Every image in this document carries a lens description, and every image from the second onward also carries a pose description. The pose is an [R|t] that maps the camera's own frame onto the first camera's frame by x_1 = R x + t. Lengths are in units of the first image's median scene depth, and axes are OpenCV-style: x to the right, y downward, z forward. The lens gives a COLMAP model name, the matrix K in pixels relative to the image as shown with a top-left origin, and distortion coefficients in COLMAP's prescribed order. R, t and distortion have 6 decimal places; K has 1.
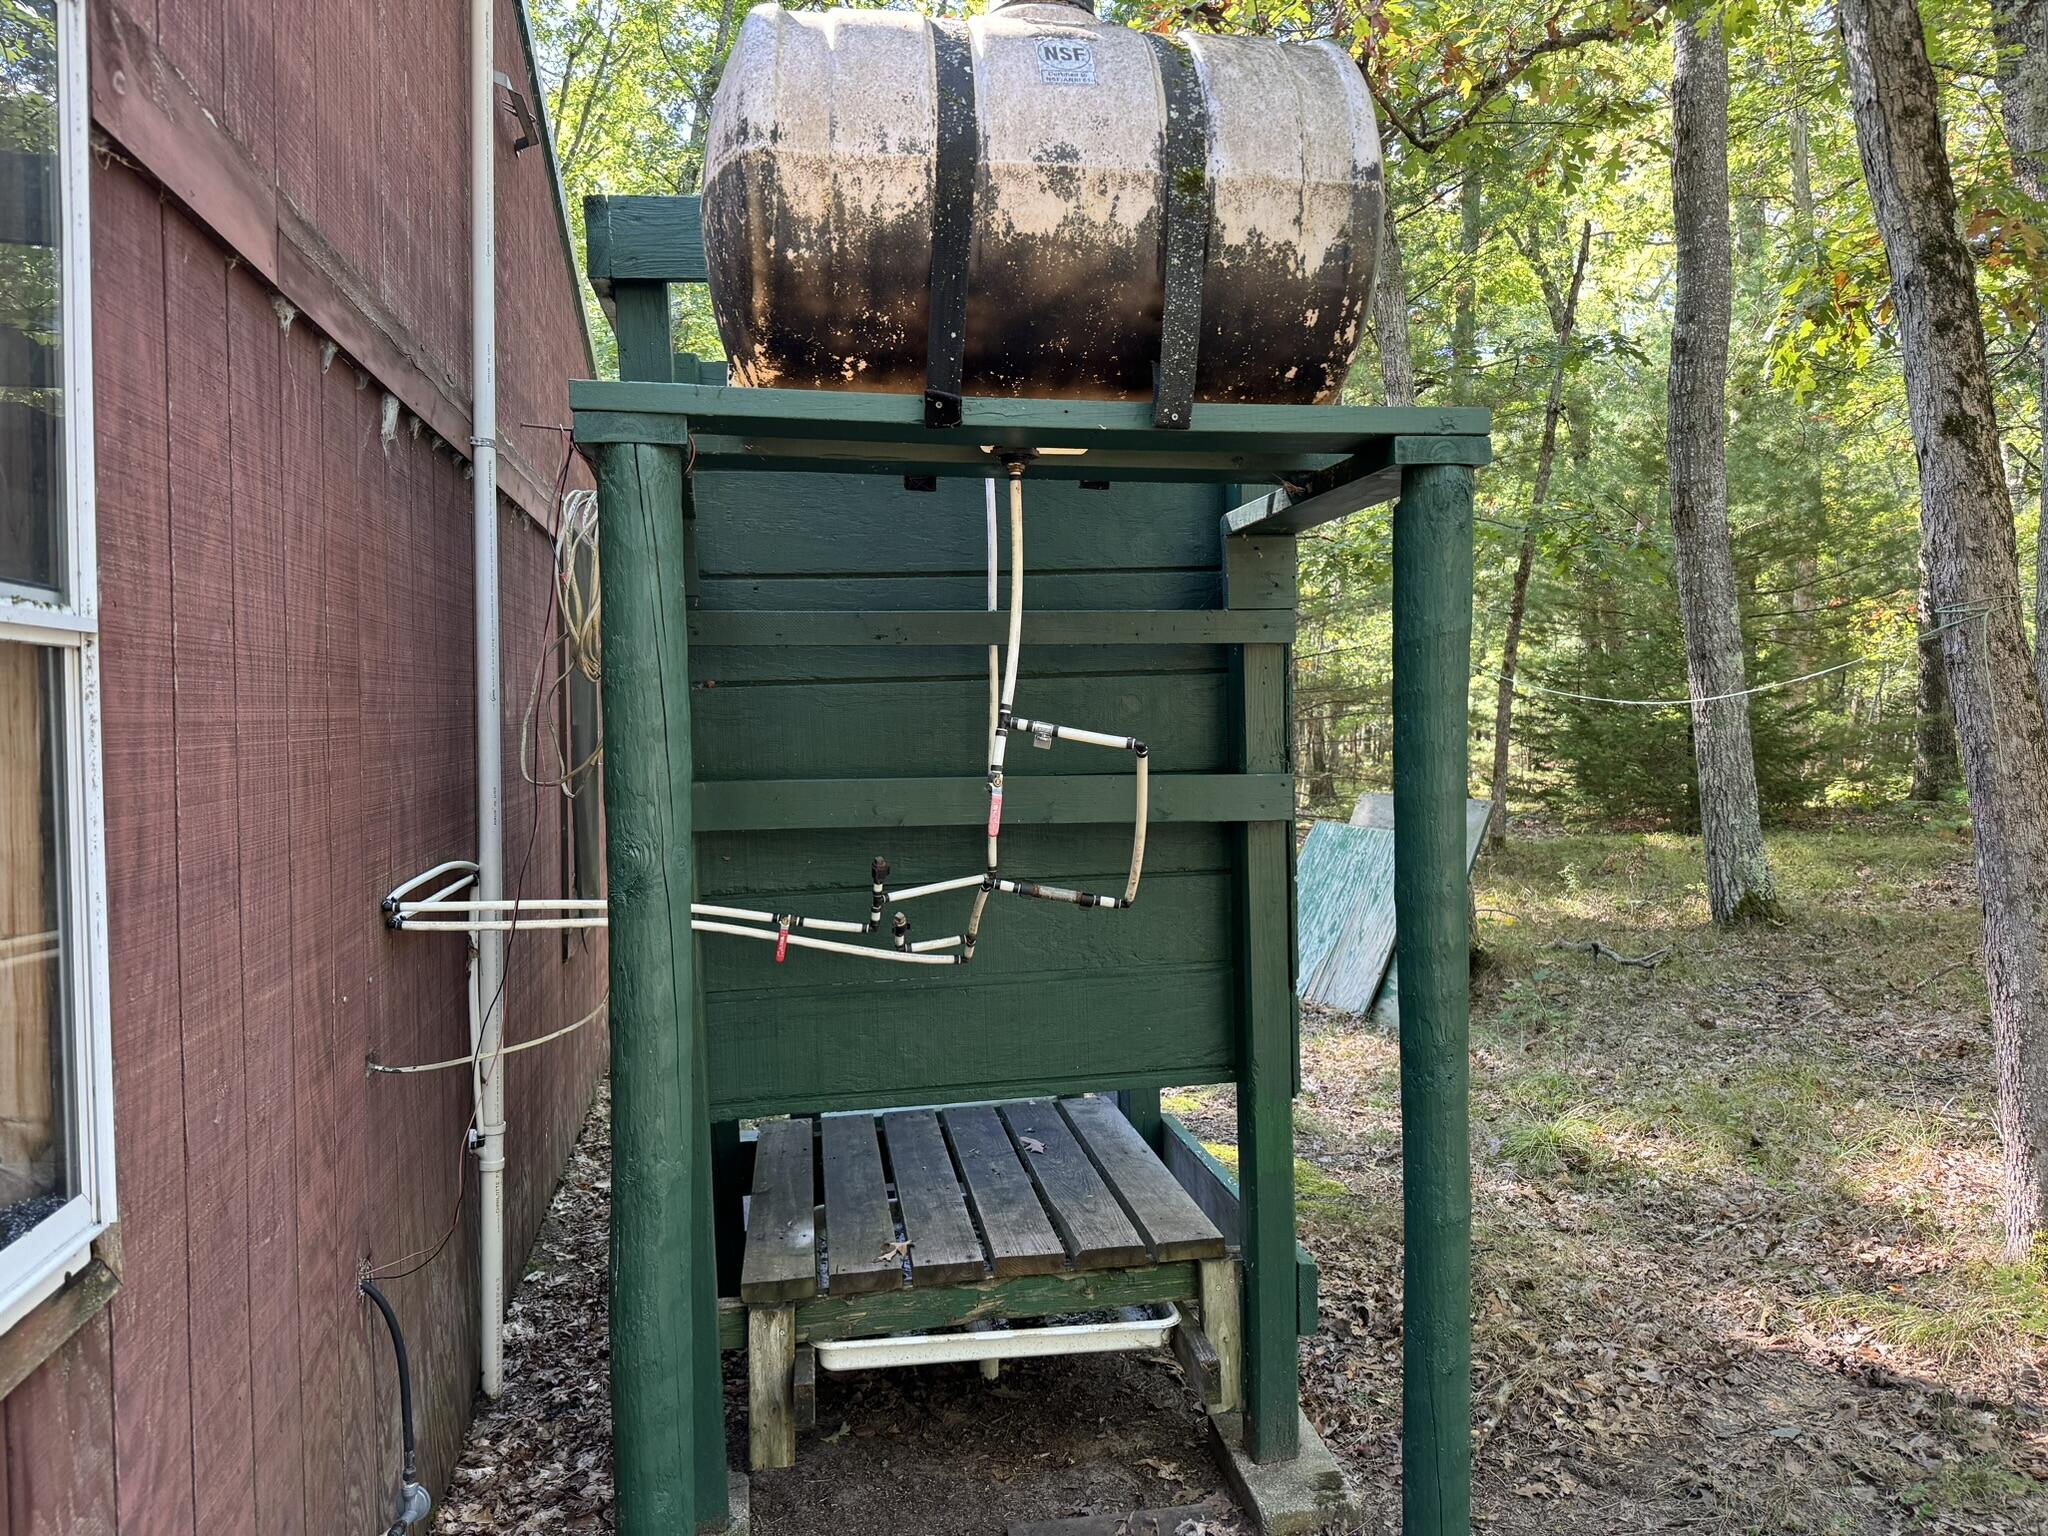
lens RADIAL K [[1434.1, 0, 1009.3], [0, 1434.1, 772.3], [0, 0, 1]] dist [0.073712, -0.122468]
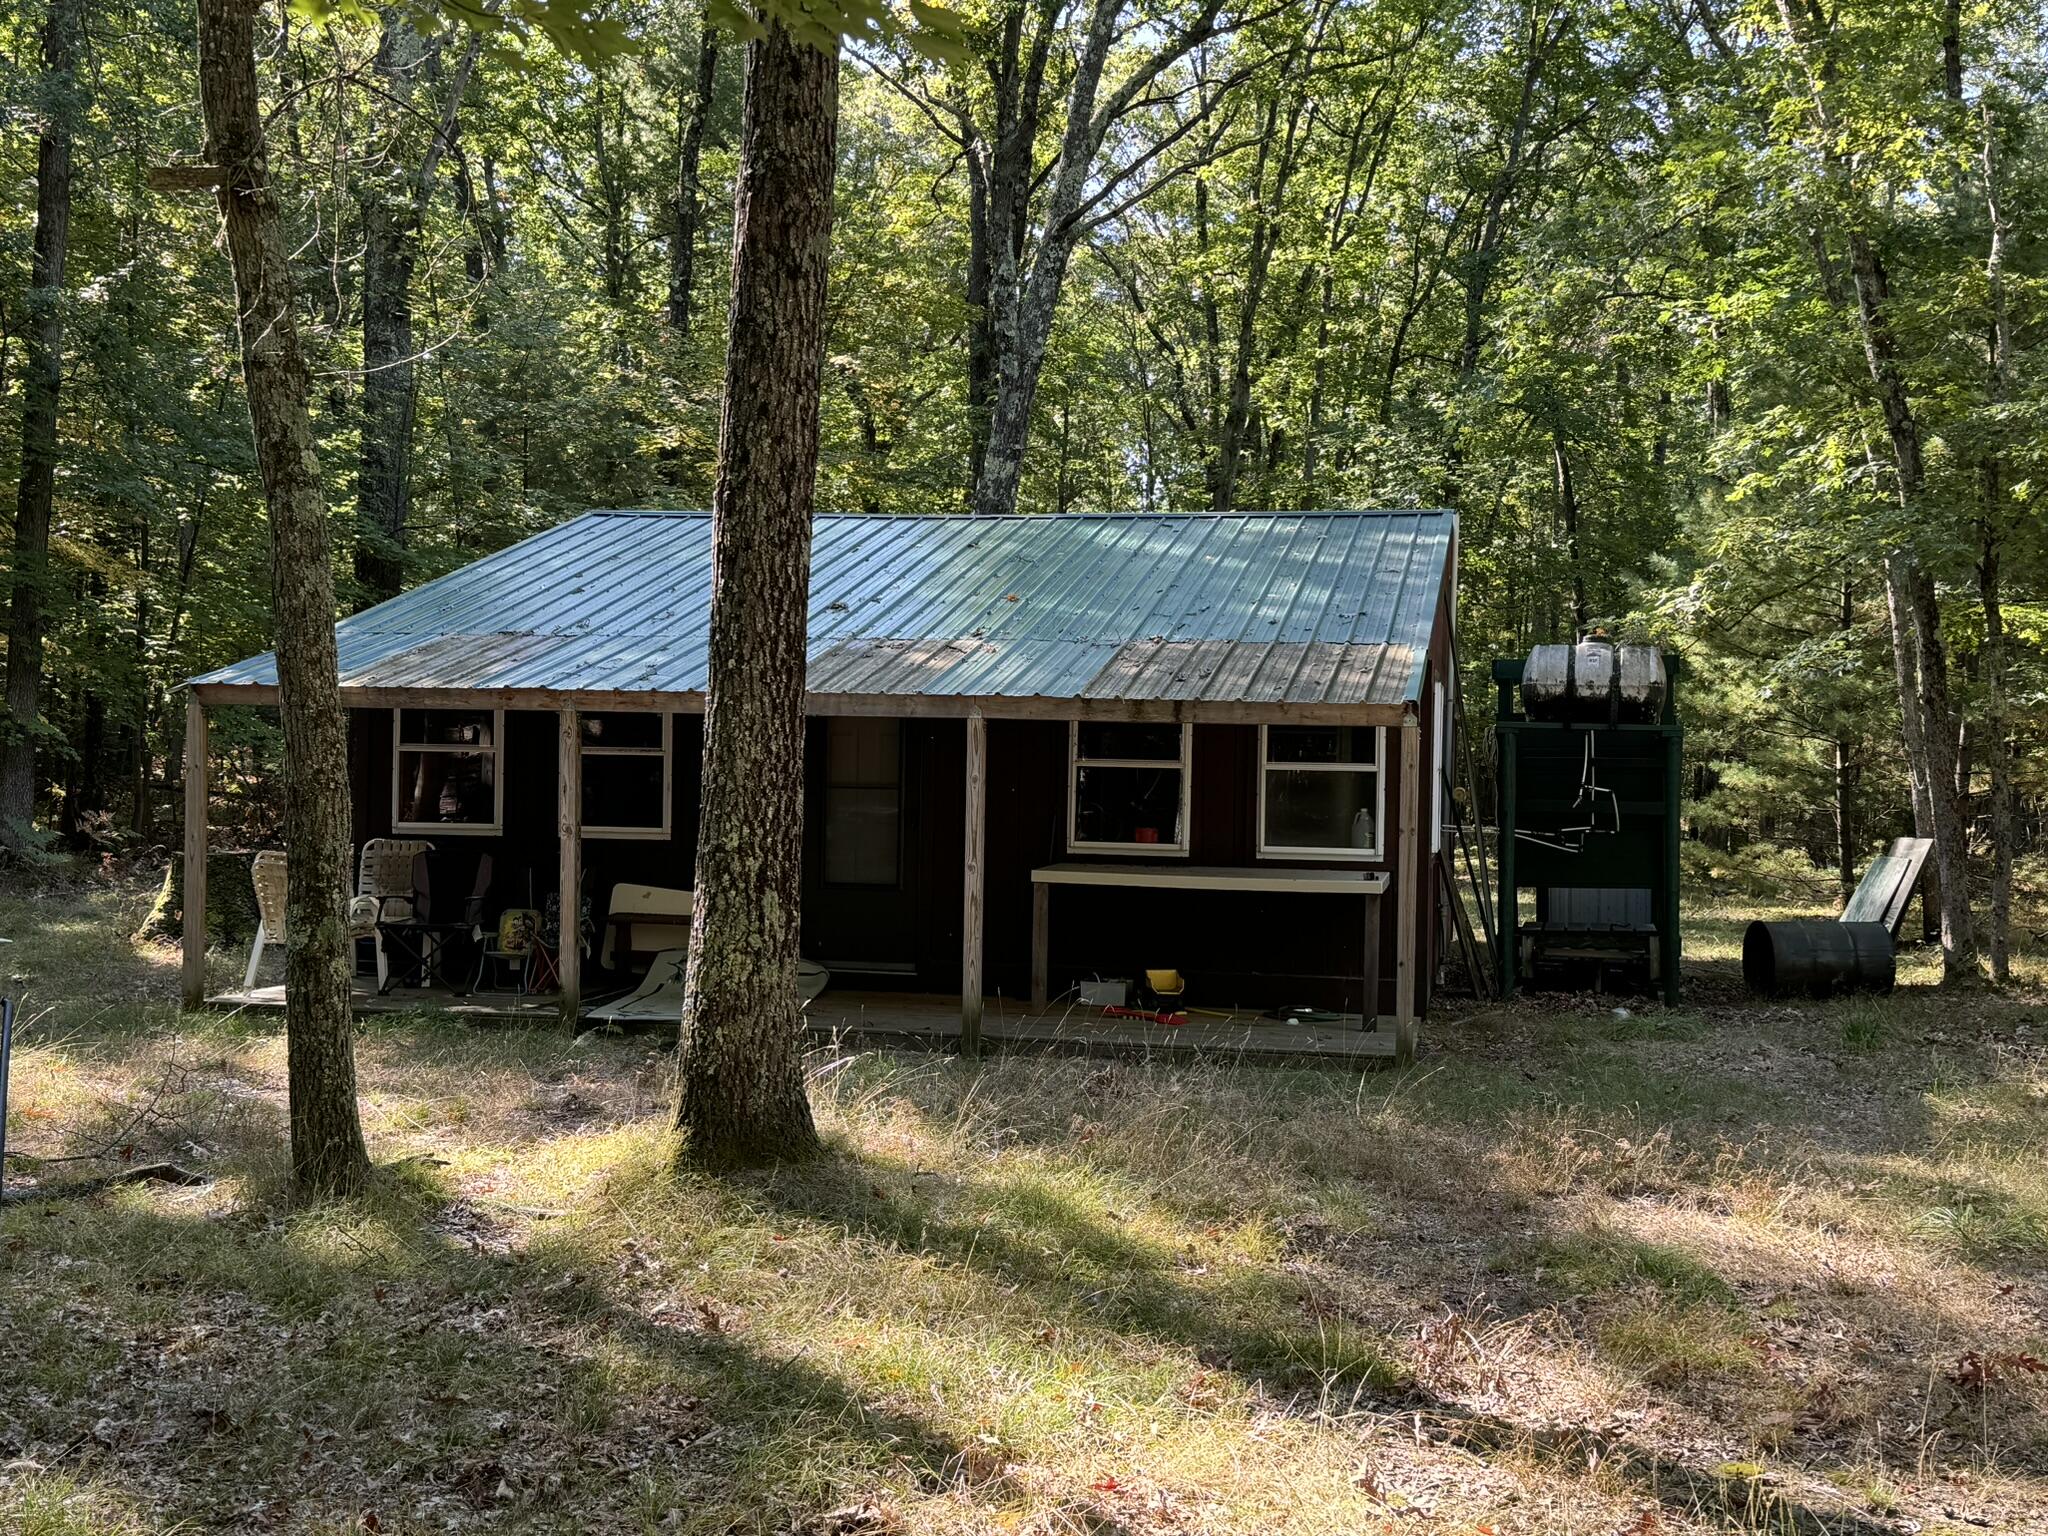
lens RADIAL K [[2295.5, 0, 1032.5], [0, 2295.5, 771.5], [0, 0, 1]] dist [0.149896, 0.010080]
pose [[0.931103, 0.024556, -0.363930, 1.217354], [-0.038428, 0.998783, -0.030924, 0.249455], [0.362727, 0.042779, 0.930913, -7.587479]]
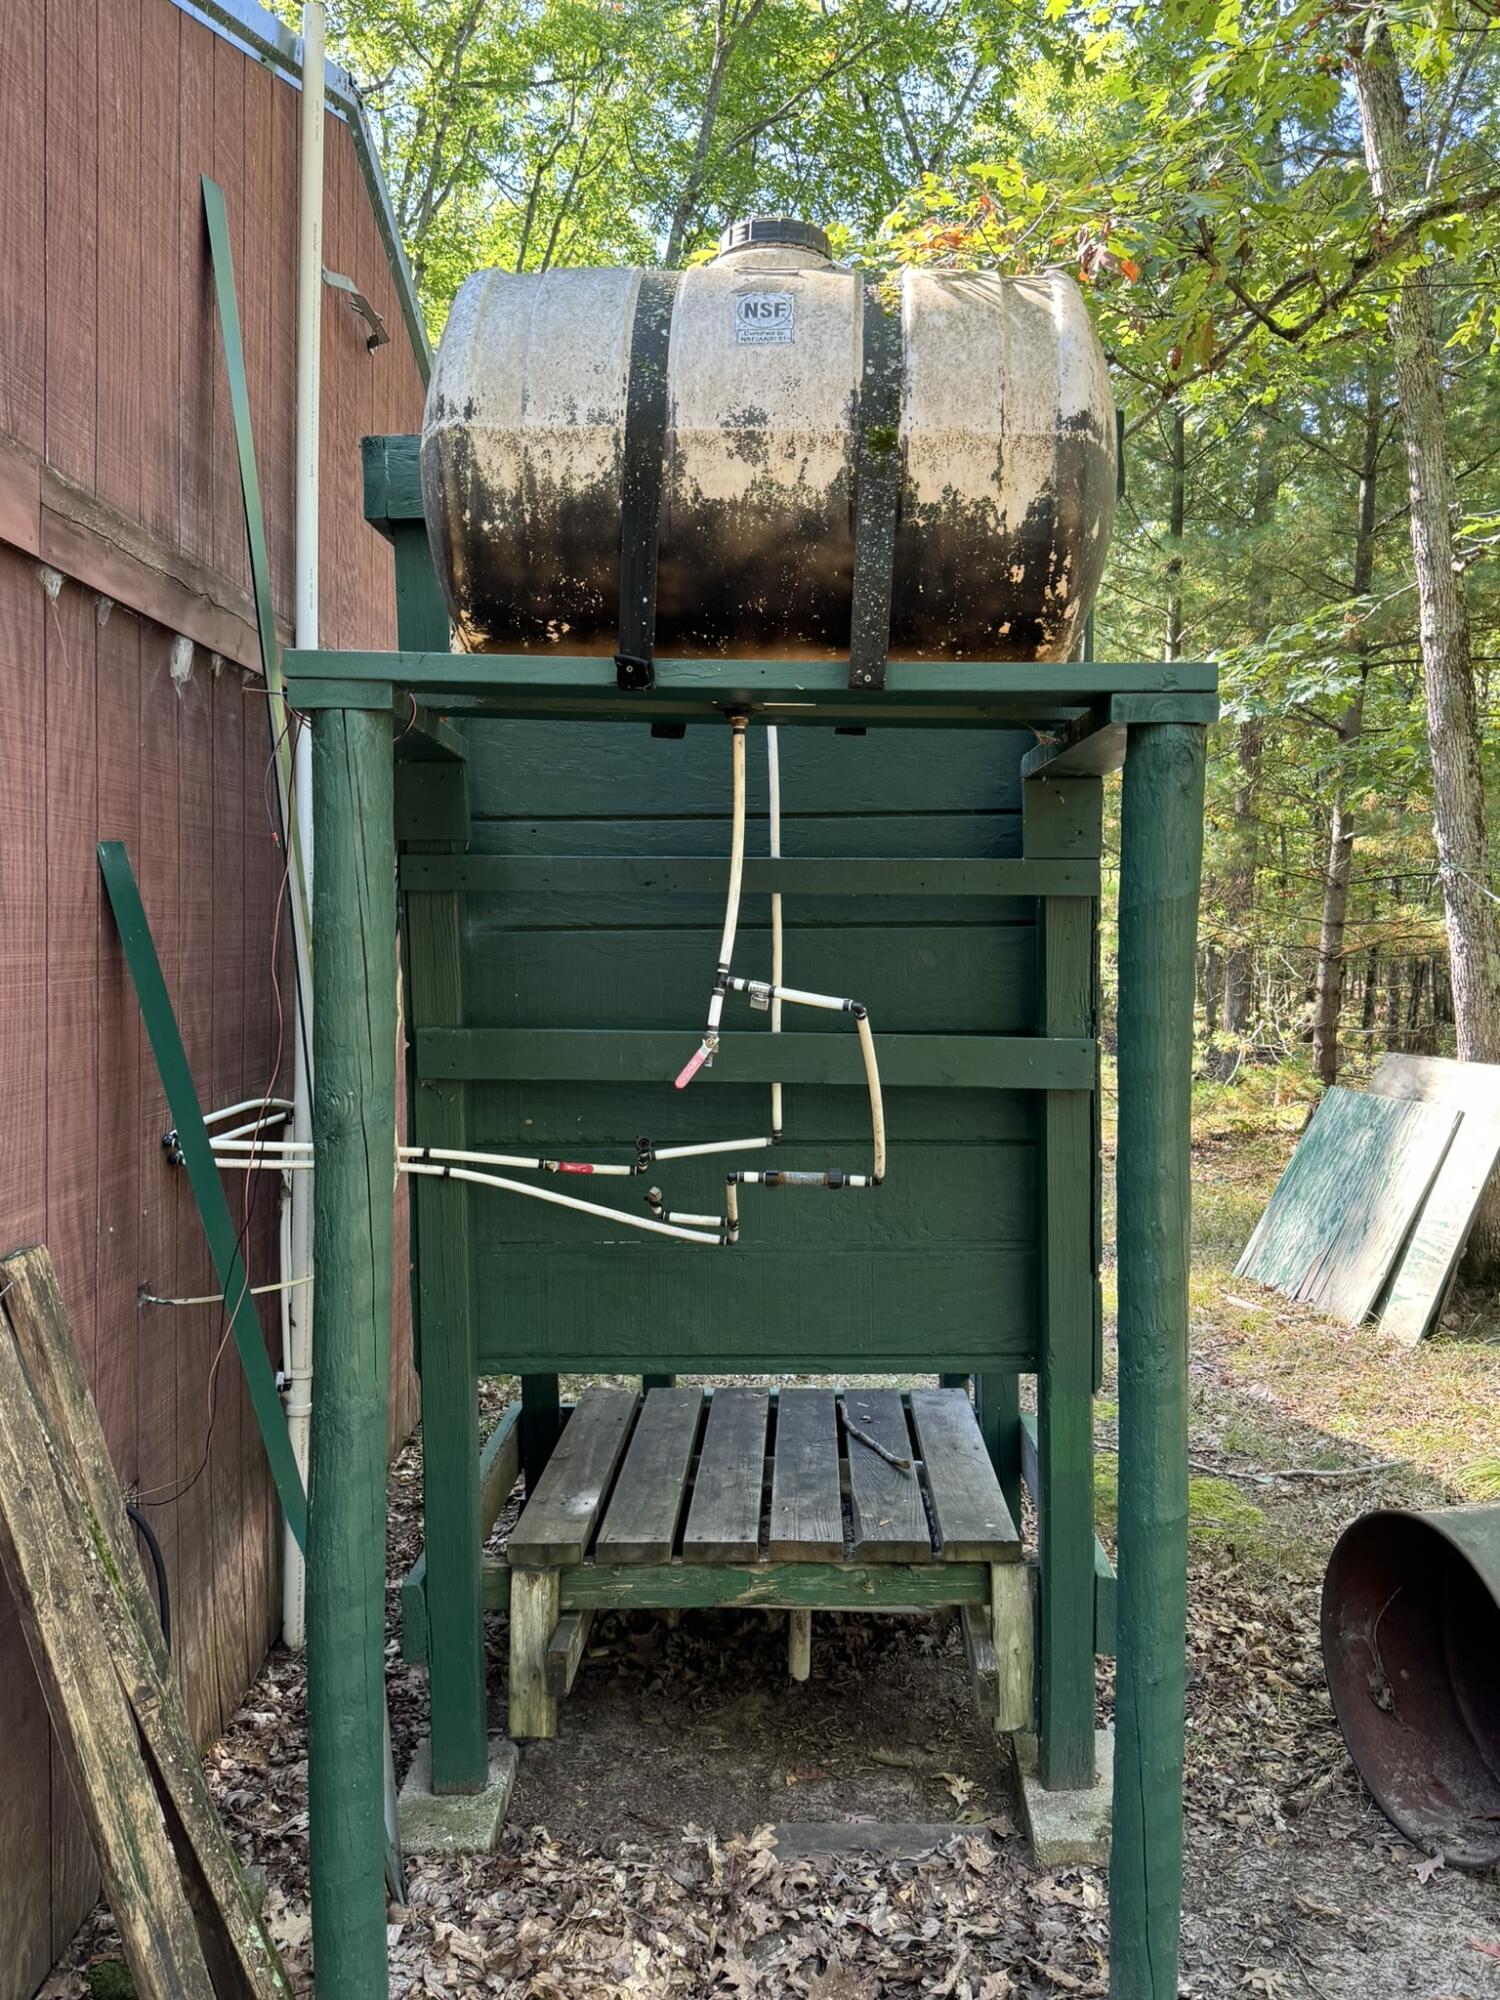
lens RADIAL K [[1730.0, 0, 742.7], [0, 1730.0, 1025.9], [0, 0, 1]] dist [0.169347, -0.391814]
pose [[0.982932, 0.031299, -0.181289, 0.255518], [-0.028954, 0.999460, 0.015568, -0.026168], [0.181678, -0.010053, 0.983307, -0.189241]]
